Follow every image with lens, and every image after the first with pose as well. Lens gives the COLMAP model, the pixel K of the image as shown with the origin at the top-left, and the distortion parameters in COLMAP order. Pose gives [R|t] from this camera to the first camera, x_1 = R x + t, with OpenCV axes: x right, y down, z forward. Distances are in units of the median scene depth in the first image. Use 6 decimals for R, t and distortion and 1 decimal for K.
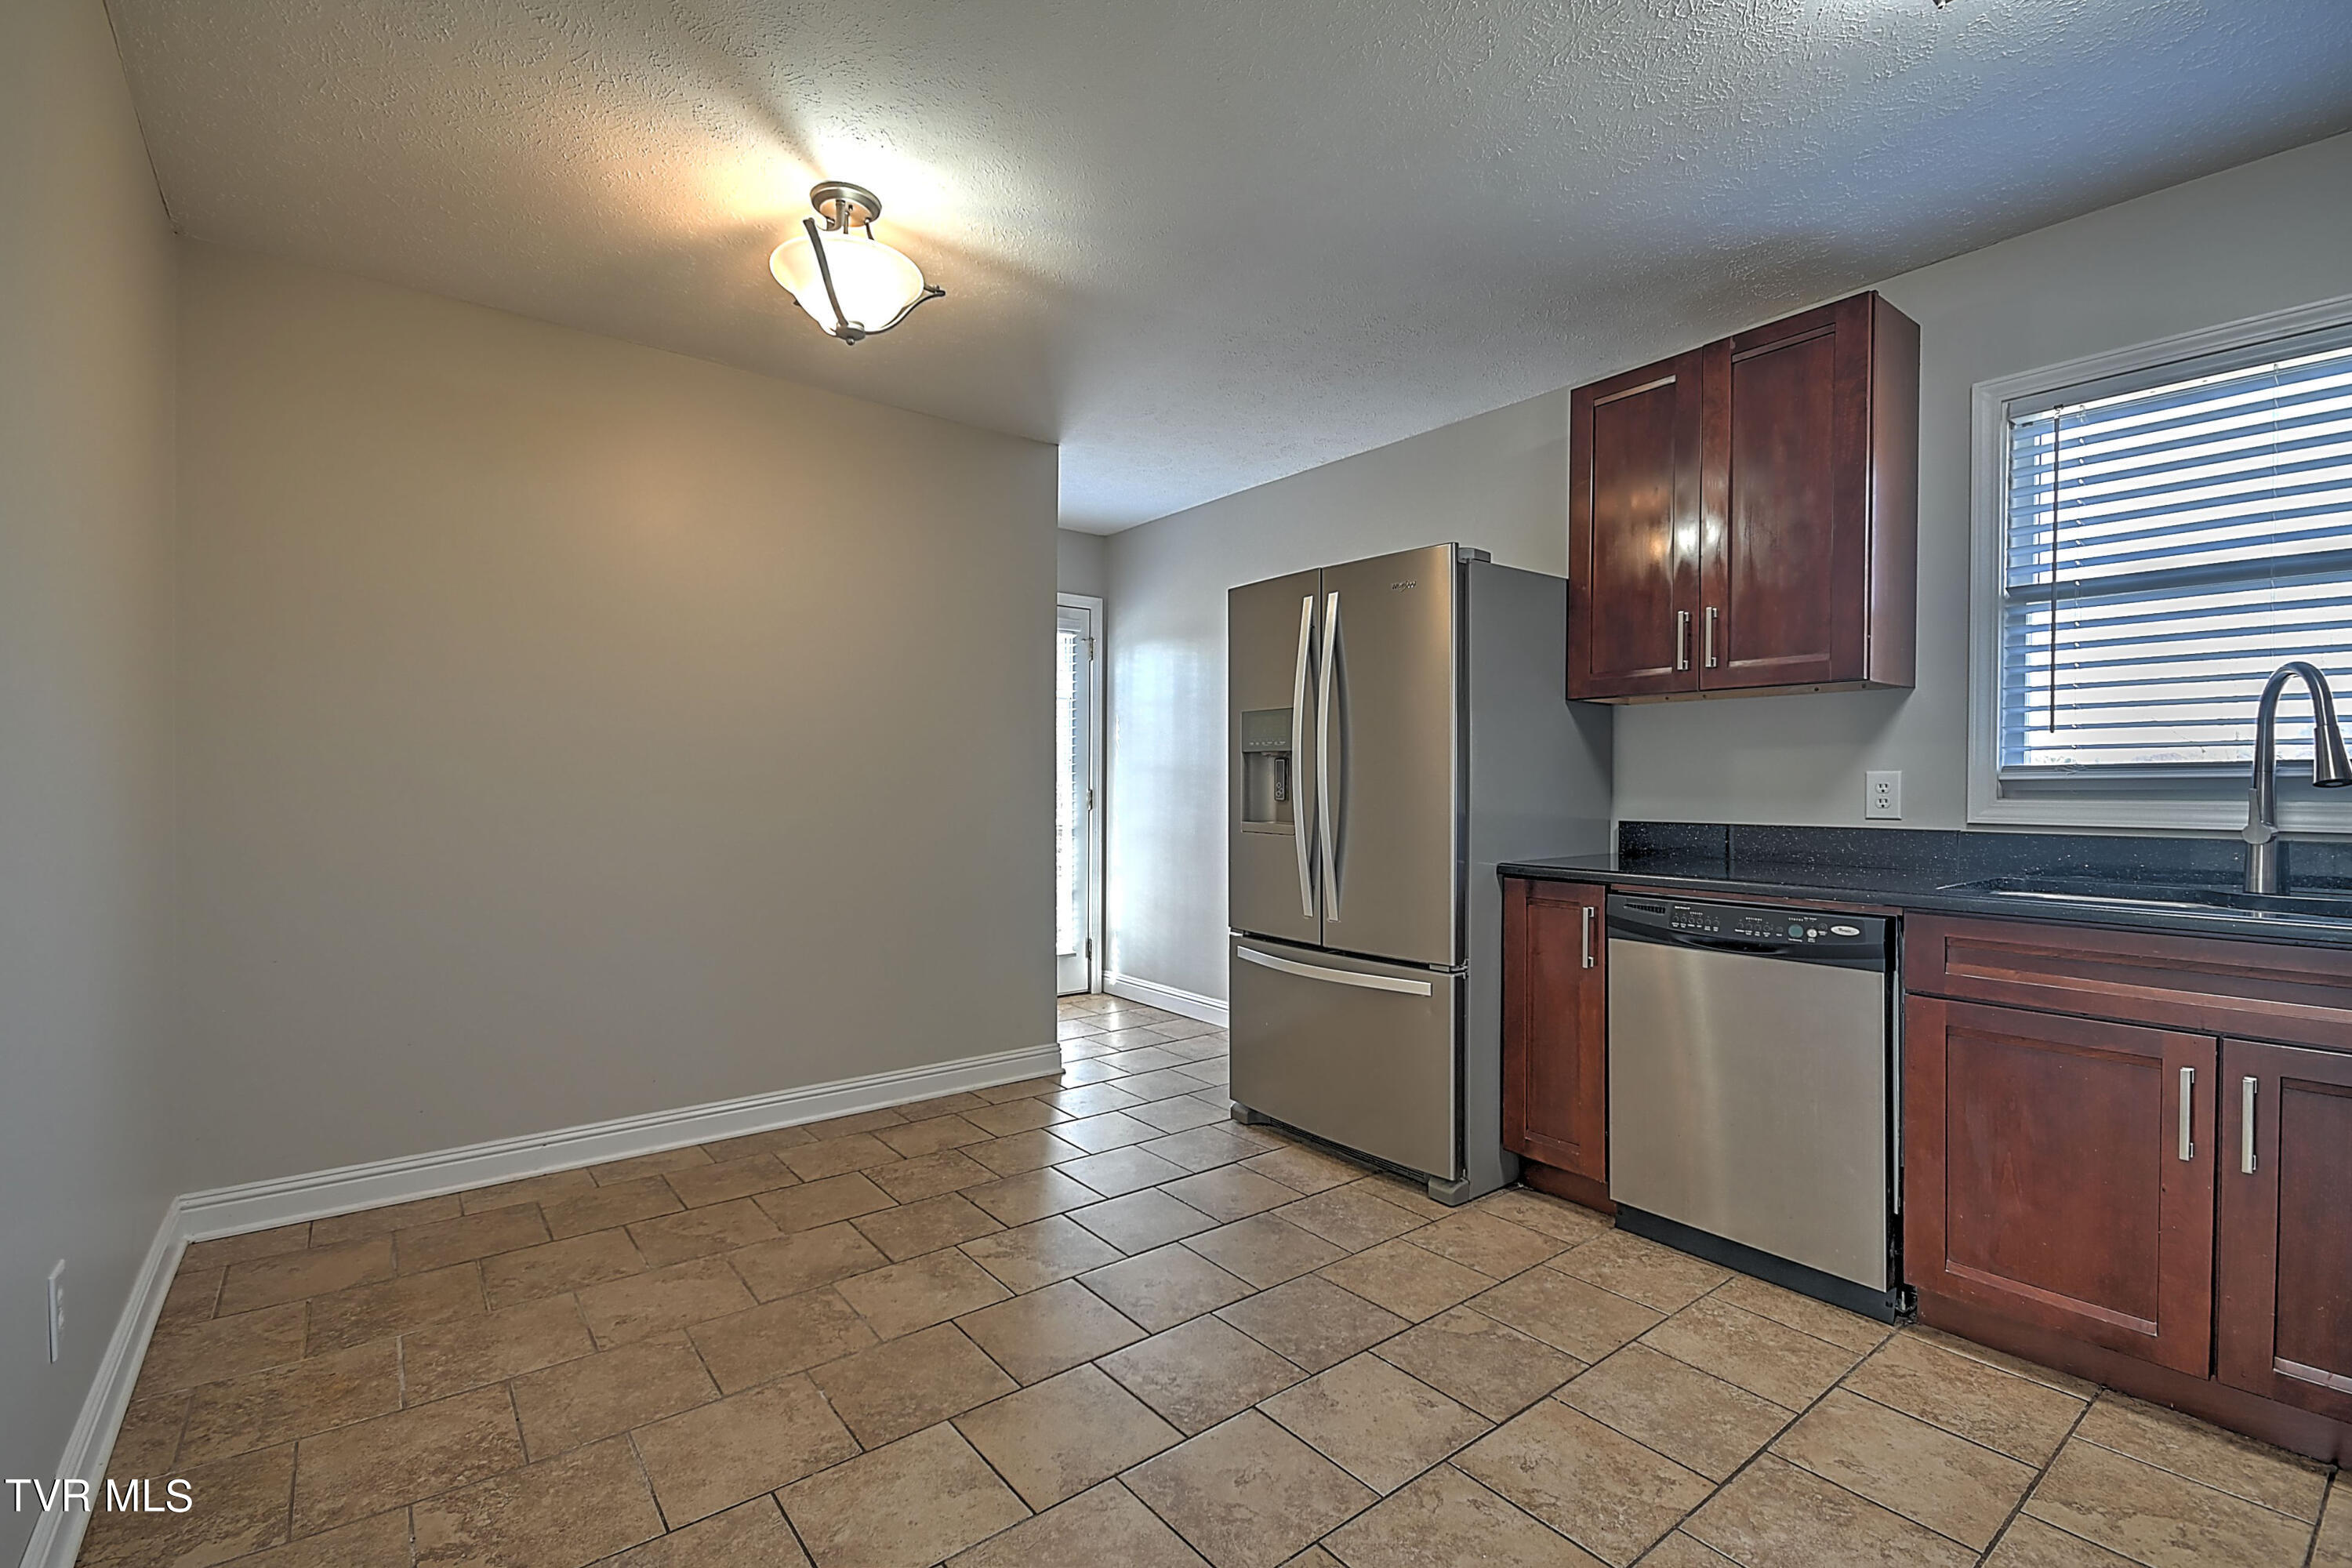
lens RADIAL K [[1029.3, 0, 1161.0], [0, 1029.3, 788.3], [0, 0, 1]] dist [0.020505, -0.011852]
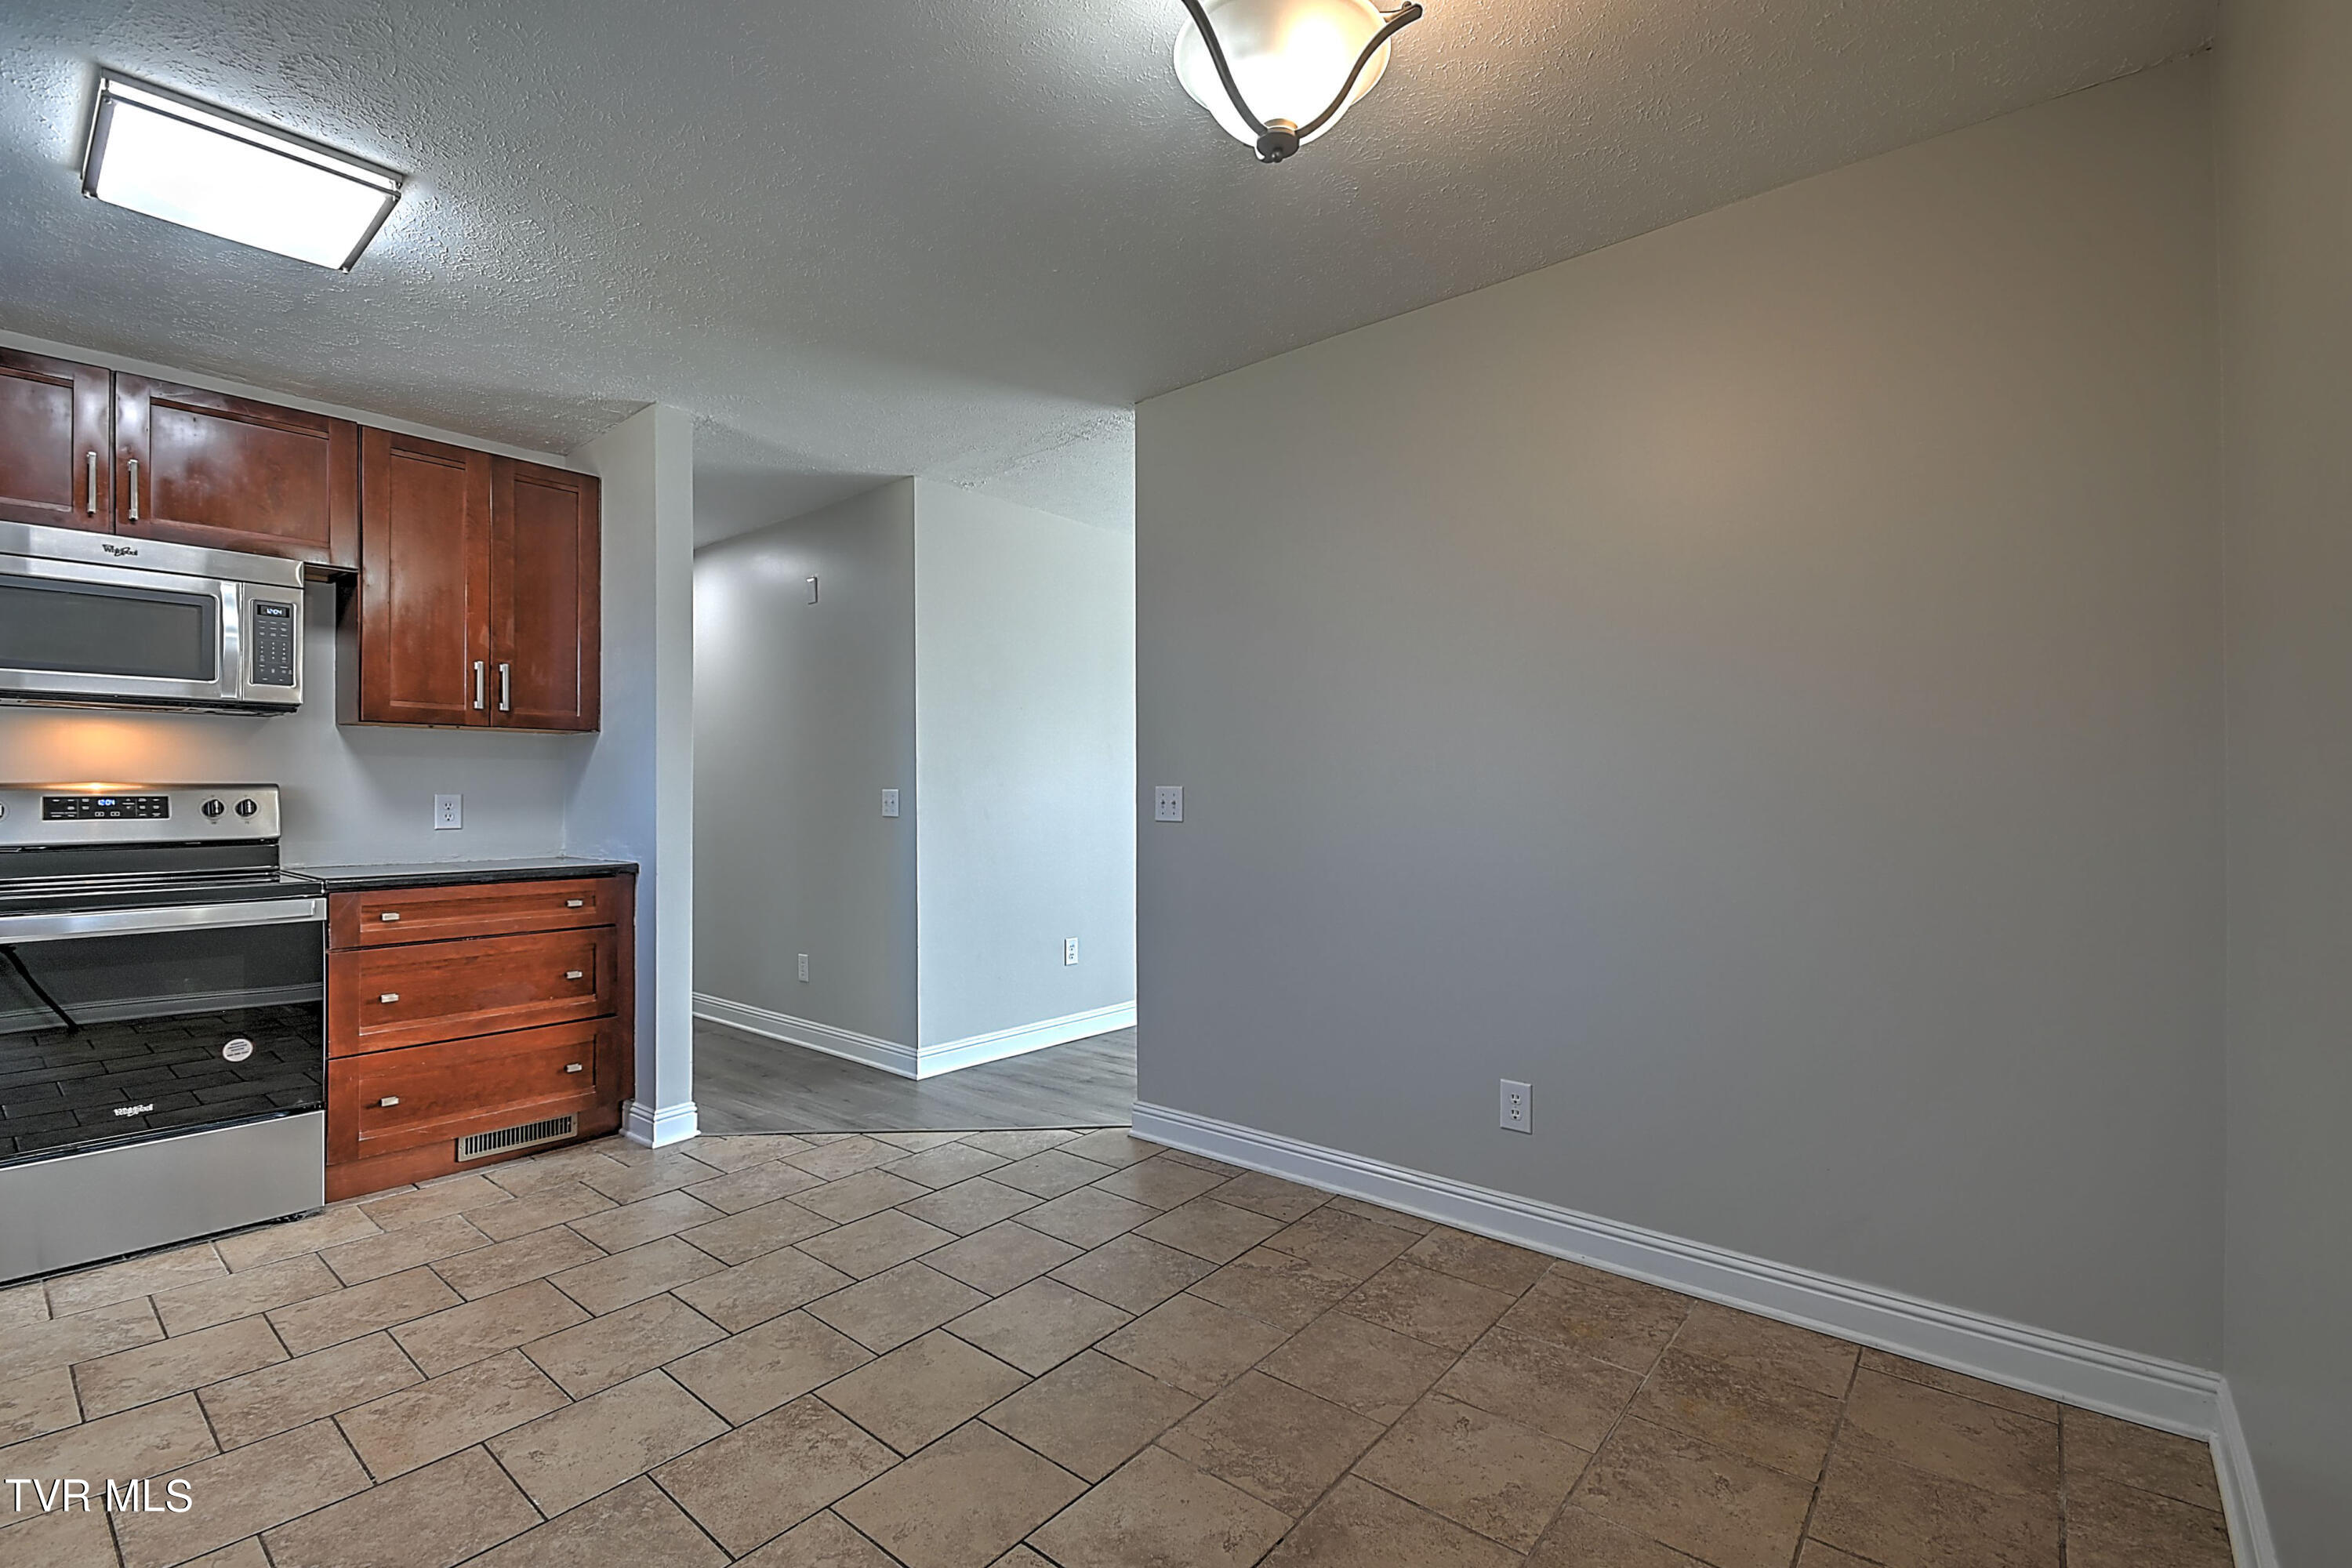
lens RADIAL K [[1029.3, 0, 1166.2], [0, 1029.3, 784.3], [0, 0, 1]] dist [0.020505, -0.011852]
pose [[-0.976449, -0.002269, -0.215736, -0.097381], [-0.001161, 0.999985, -0.005261, -0.017520], [0.215745, -0.004887, -0.976437, 2.012264]]
